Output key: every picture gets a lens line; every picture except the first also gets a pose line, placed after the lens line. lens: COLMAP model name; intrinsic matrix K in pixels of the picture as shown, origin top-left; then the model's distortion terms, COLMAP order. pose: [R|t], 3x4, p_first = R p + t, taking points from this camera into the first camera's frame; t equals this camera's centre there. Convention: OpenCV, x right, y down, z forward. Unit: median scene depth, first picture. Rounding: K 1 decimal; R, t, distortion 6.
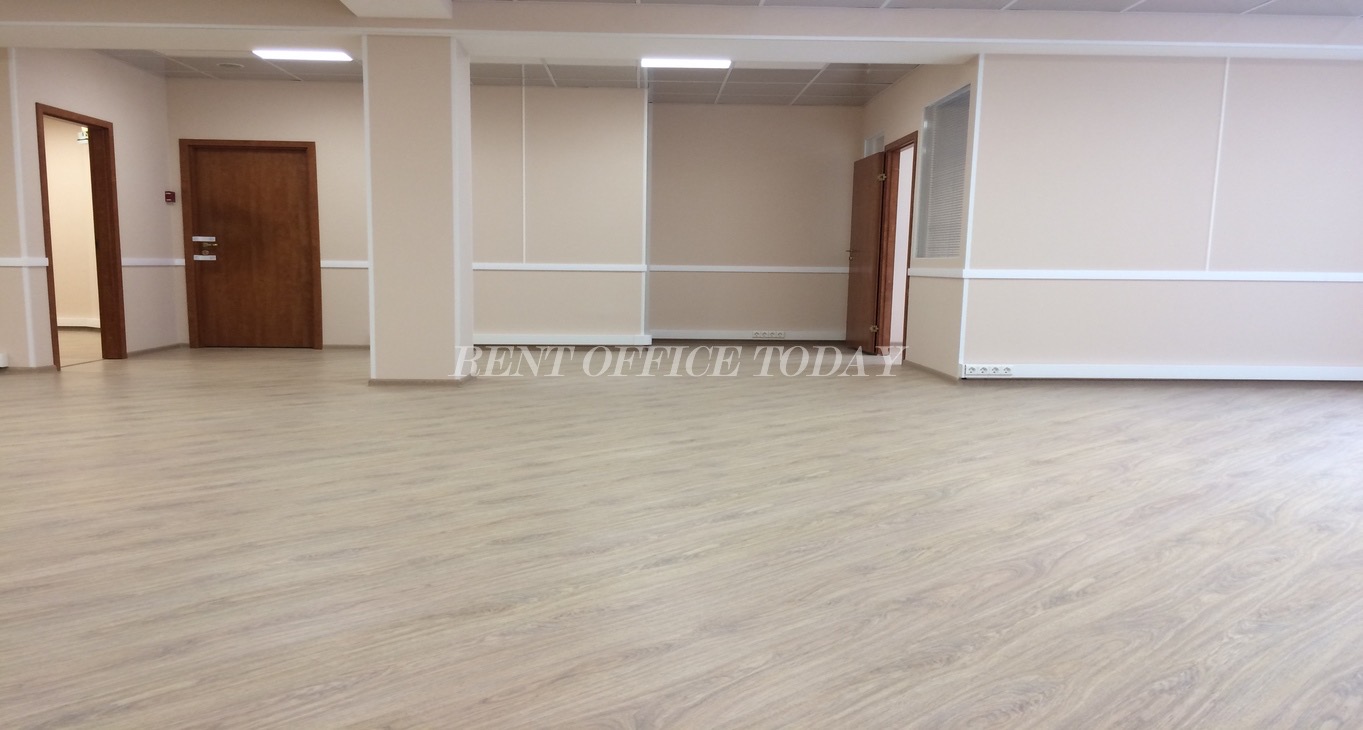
lens RADIAL K [[1180.7, 0, 630.5], [0, 1180.7, 476.9], [0, 0, 1]] dist [0.092053, -0.004332]
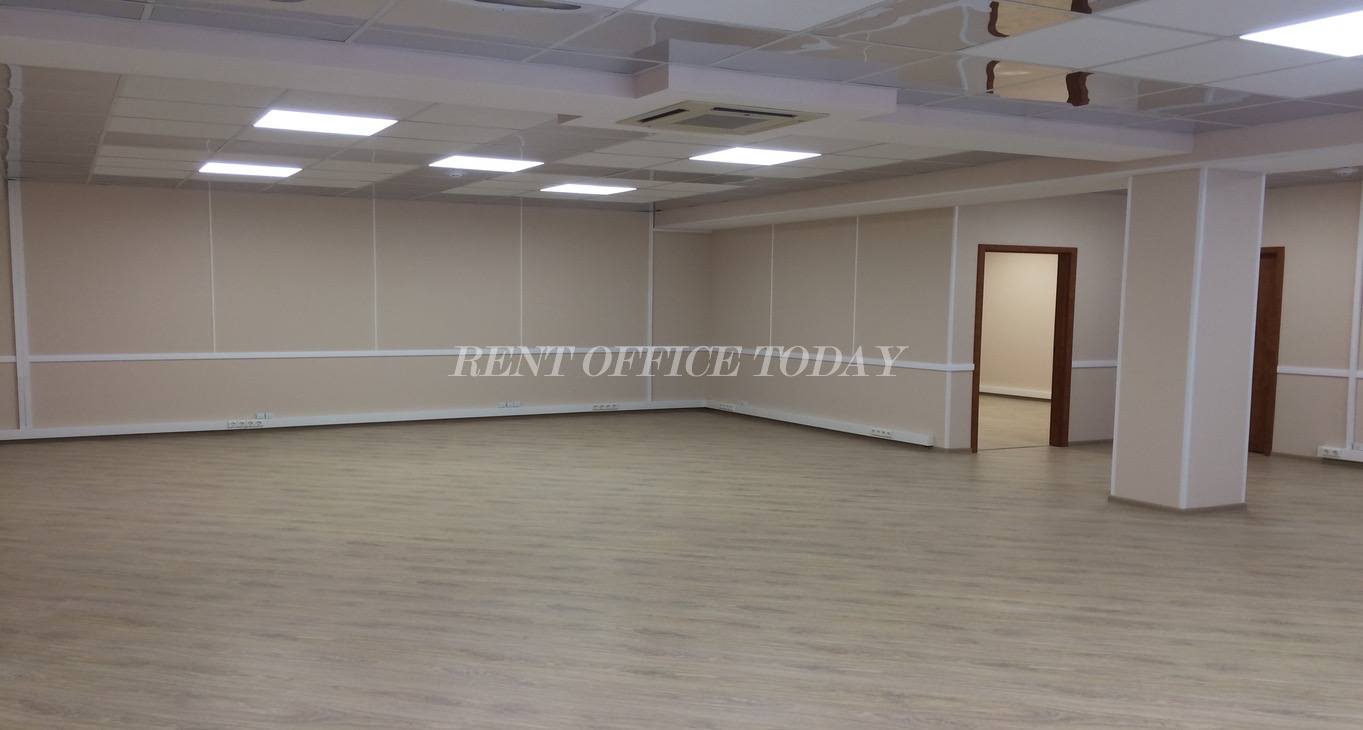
lens RADIAL K [[1196.6, 0, 679.8], [0, 1196.6, 457.6], [0, 0, 1]] dist [0.047200, -0.009476]
pose [[0.463414, 0.119927, -0.877989, 0.881602], [-0.166790, 0.984896, 0.046495, -0.170436], [0.870304, 0.124893, 0.476417, 0.288383]]
